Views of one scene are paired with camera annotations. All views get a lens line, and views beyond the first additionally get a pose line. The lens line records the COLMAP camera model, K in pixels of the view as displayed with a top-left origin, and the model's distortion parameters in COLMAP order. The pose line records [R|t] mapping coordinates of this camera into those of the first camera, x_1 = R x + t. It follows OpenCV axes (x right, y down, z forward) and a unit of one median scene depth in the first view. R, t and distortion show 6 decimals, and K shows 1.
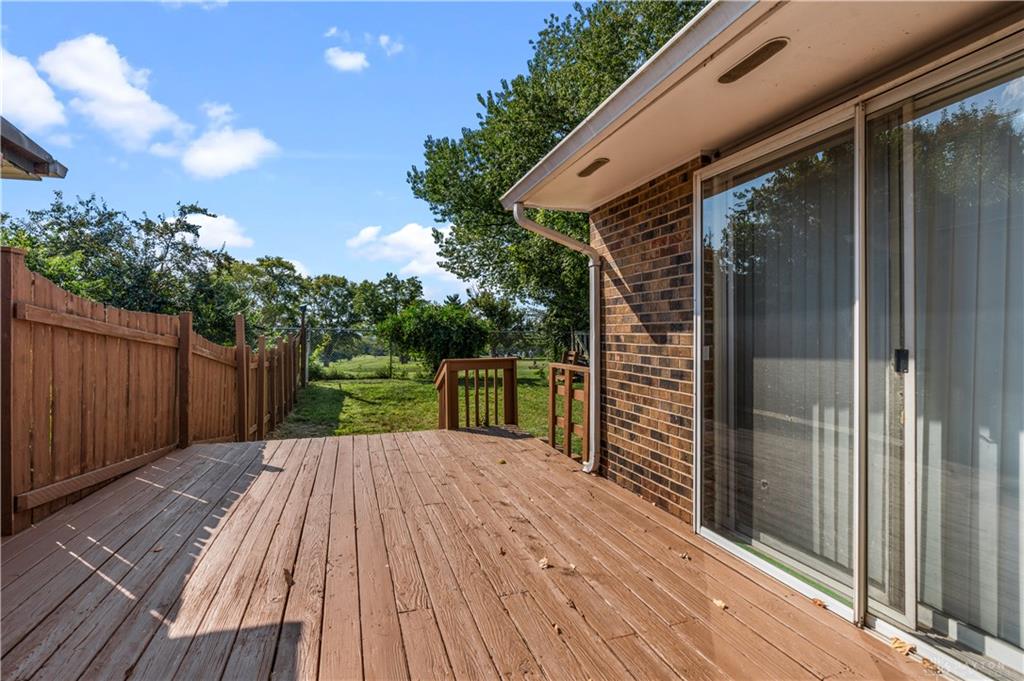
lens RADIAL K [[468.5, 0, 515.7], [0, 468.5, 333.8], [0, 0, 1]] dist [-0.007392, 0.003920]
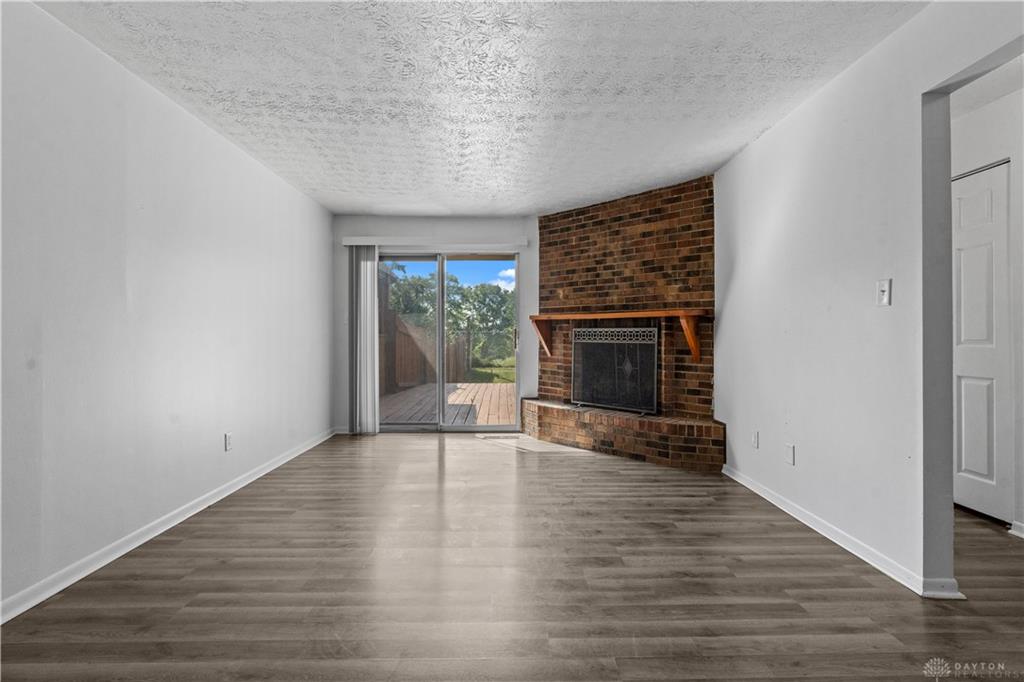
lens RADIAL K [[468.5, 0, 513.6], [0, 468.5, 332.1], [0, 0, 1]] dist [-0.007392, 0.003920]
pose [[0.949202, -0.006181, -0.314606, 0.412346], [0.003719, 0.999958, -0.008424, 0.006599], [0.314644, 0.006826, 0.949185, -1.005836]]
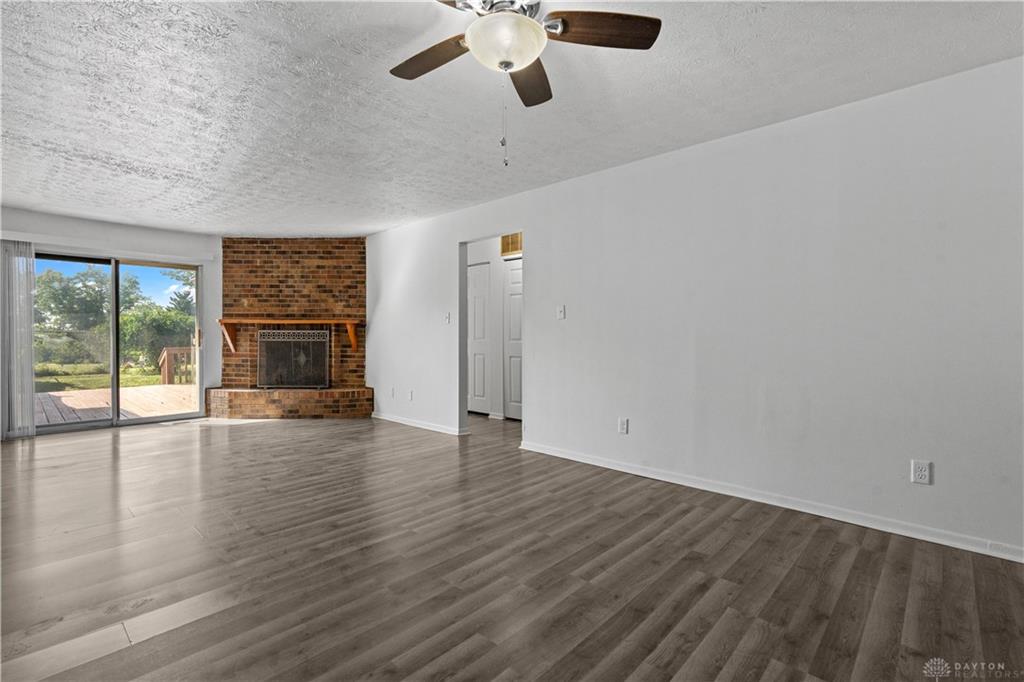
lens RADIAL K [[468.5, 0, 512.8], [0, 468.5, 339.2], [0, 0, 1]] dist [-0.007392, 0.003920]
pose [[0.887383, -0.006434, 0.460987, 0.250763], [0.002344, 0.999953, 0.009445, 0.005403], [-0.461026, -0.007300, 0.887356, -1.480755]]
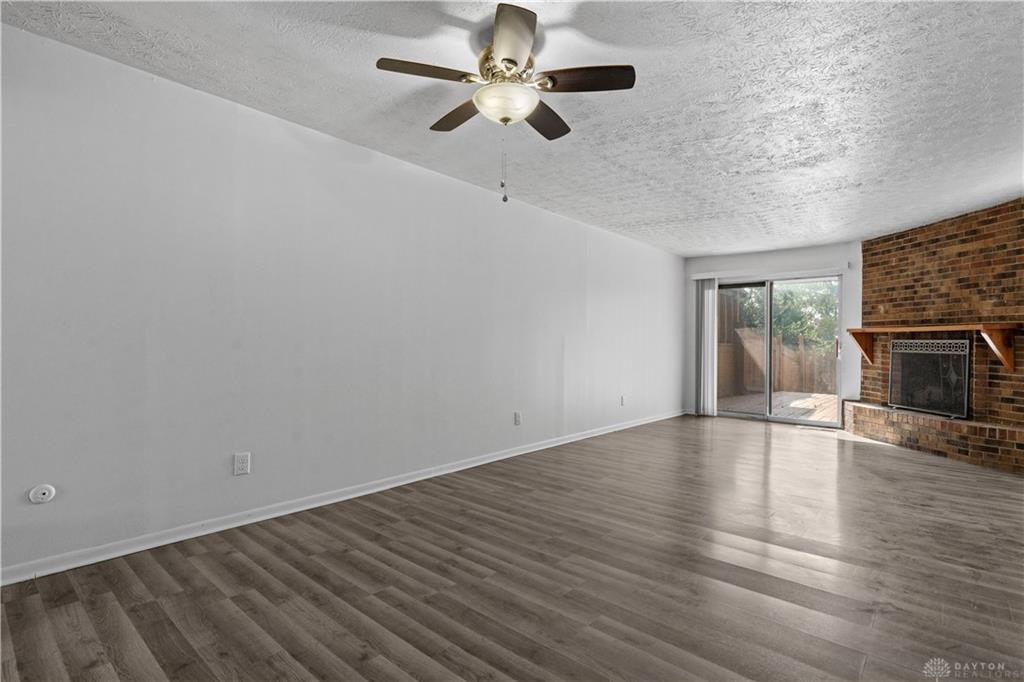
lens RADIAL K [[495.7, 0, 511.1], [0, 495.7, 341.1], [0, 0, 1]] dist [-0.005336, 0.000554]
pose [[0.491921, -0.000459, -0.870639, 0.792630], [-0.009497, 0.999938, -0.005893, 0.009384], [0.870588, 0.011167, 0.491886, -1.386769]]
